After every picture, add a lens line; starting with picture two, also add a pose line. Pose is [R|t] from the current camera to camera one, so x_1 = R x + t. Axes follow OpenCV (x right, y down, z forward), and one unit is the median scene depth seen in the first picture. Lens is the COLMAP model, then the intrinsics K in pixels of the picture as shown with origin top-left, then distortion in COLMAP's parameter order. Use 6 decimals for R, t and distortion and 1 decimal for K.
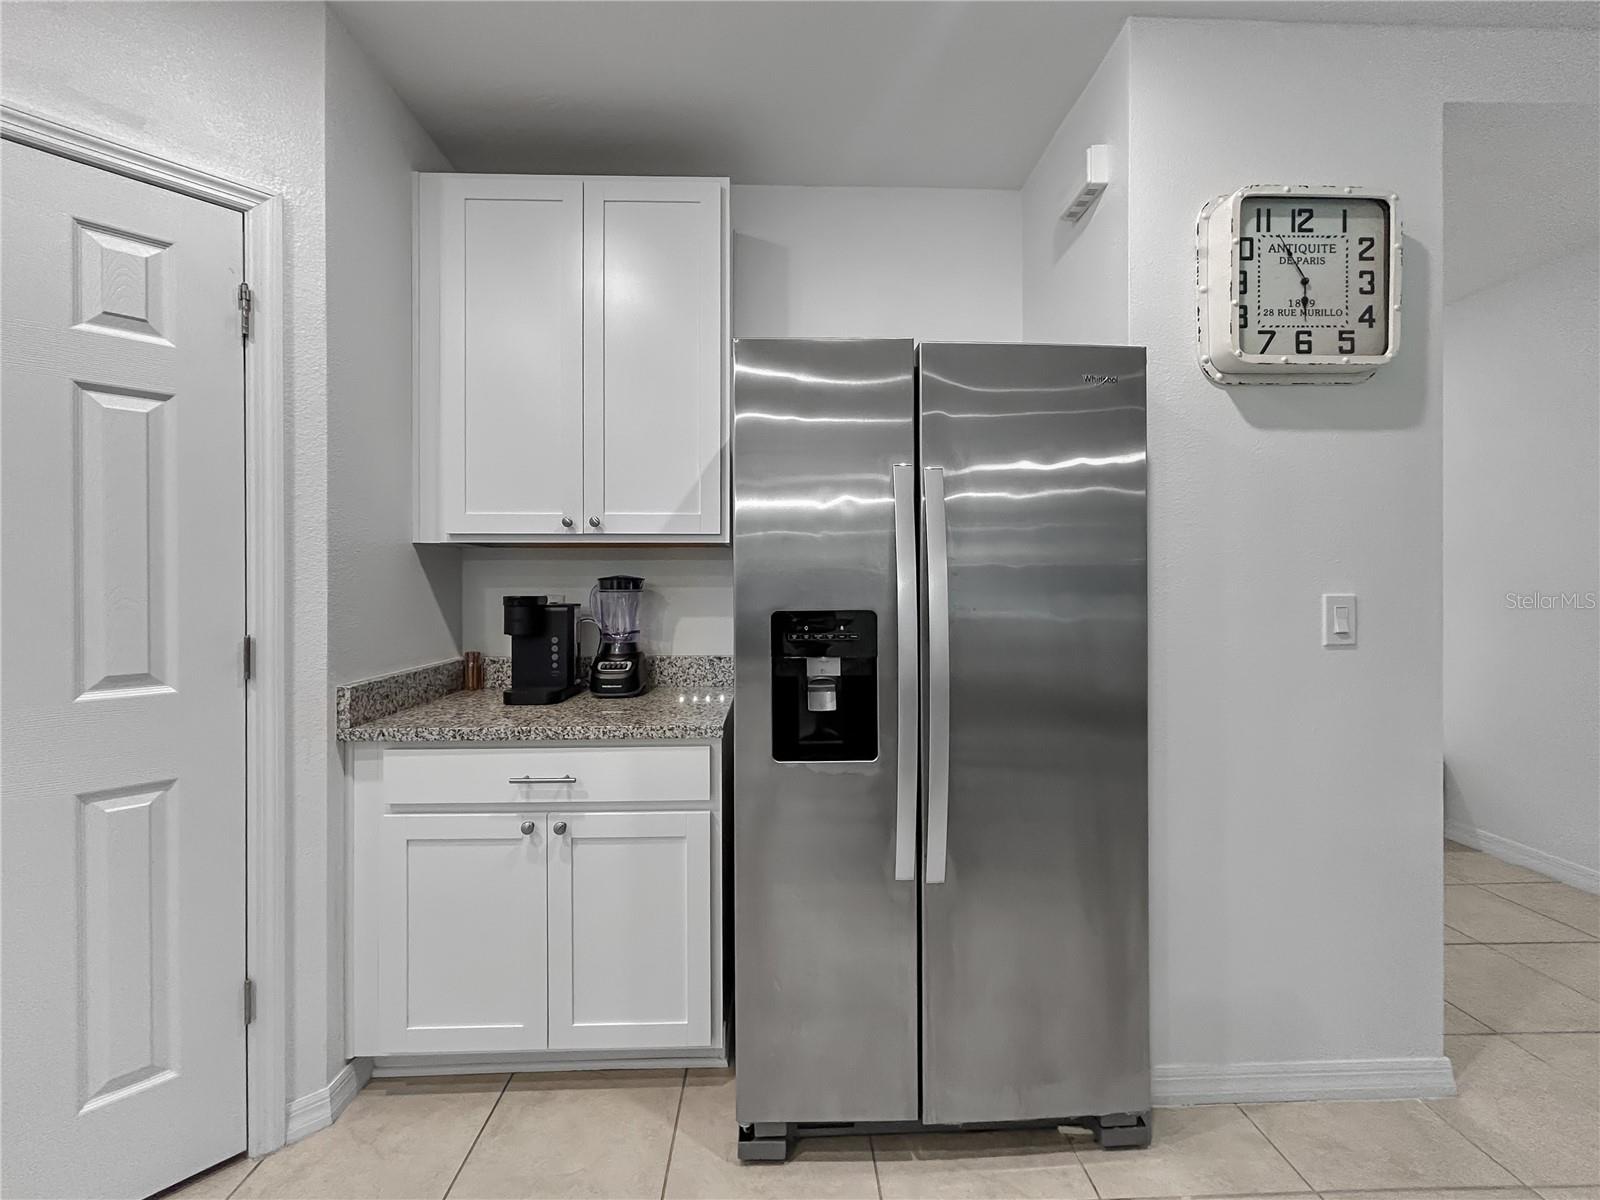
lens RADIAL K [[662.4, 0, 797.8], [0, 662.4, 579.9], [0, 0, 1]] dist [-0.003148, -0.000460]
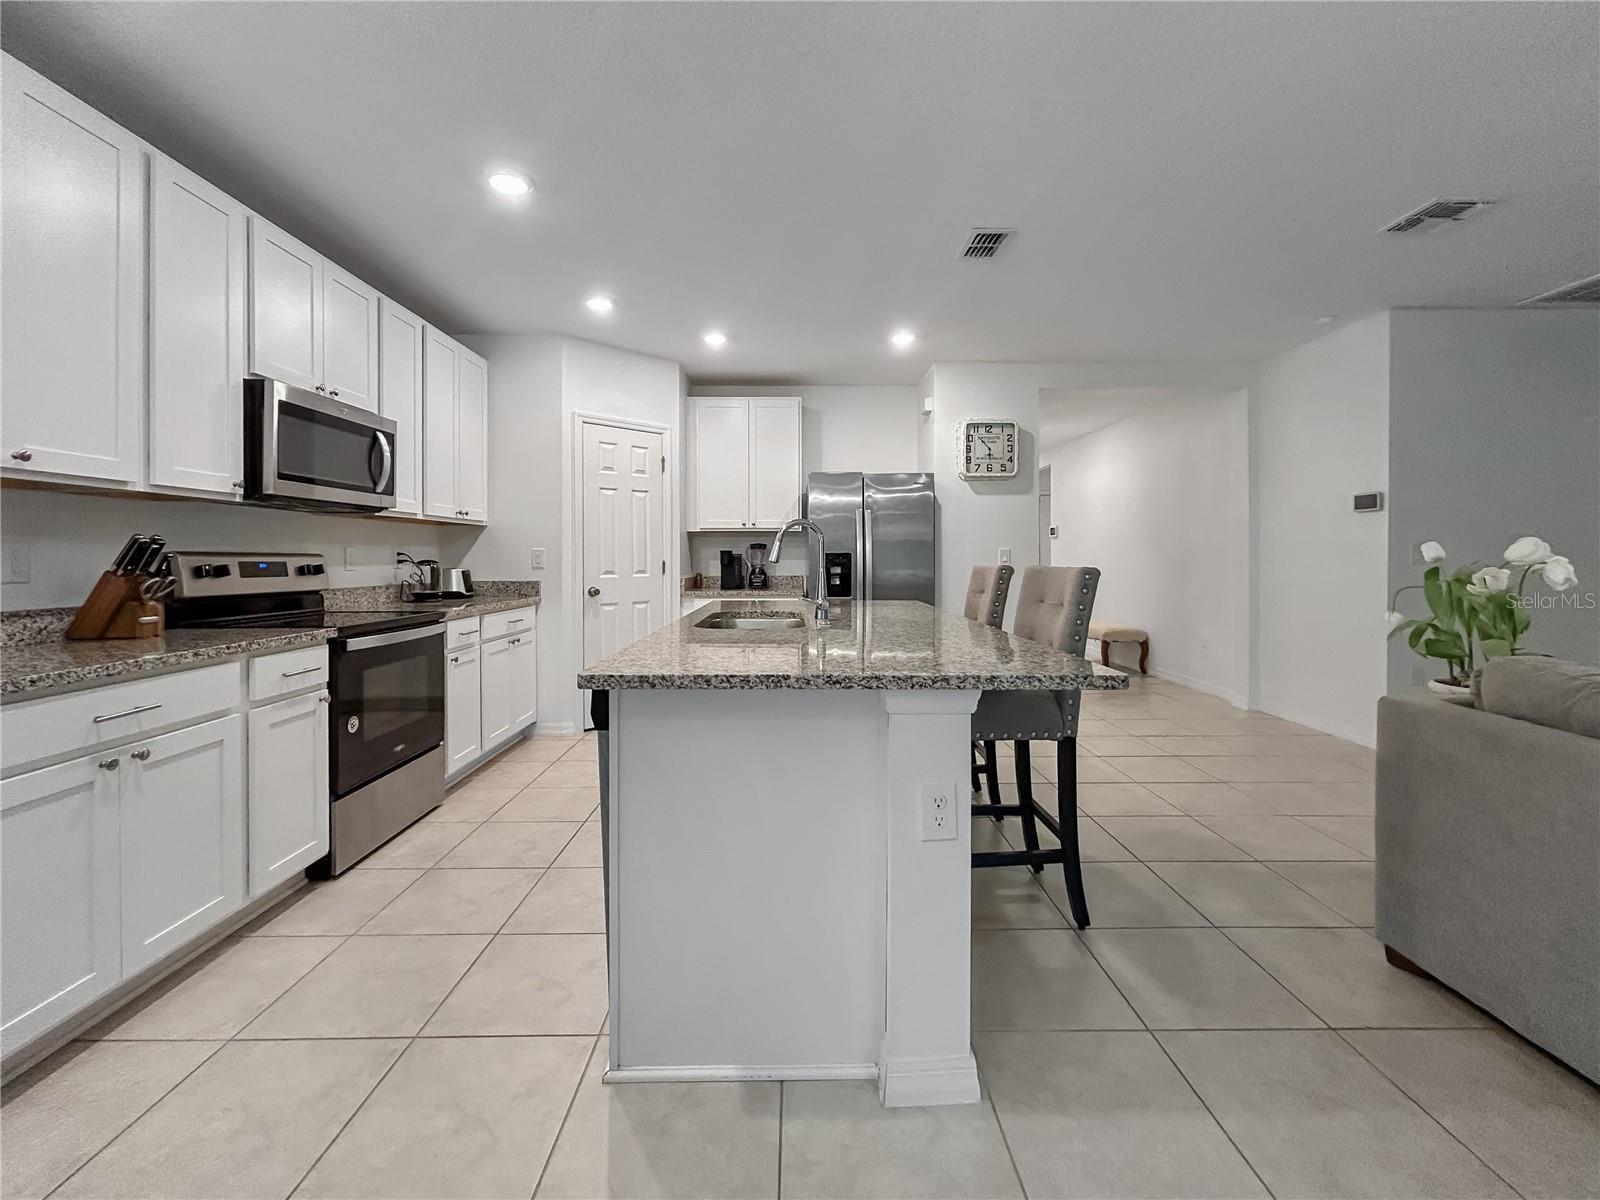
lens RADIAL K [[671.3, 0, 797.2], [0, 671.3, 554.9], [0, 0, 1]] dist [-0.000827, 0.000195]
pose [[0.999771, -0.000098, -0.021423, -0.074167], [0.000114, 1.000000, 0.000750, 0.047798], [0.021423, -0.000752, 0.999770, -2.161690]]
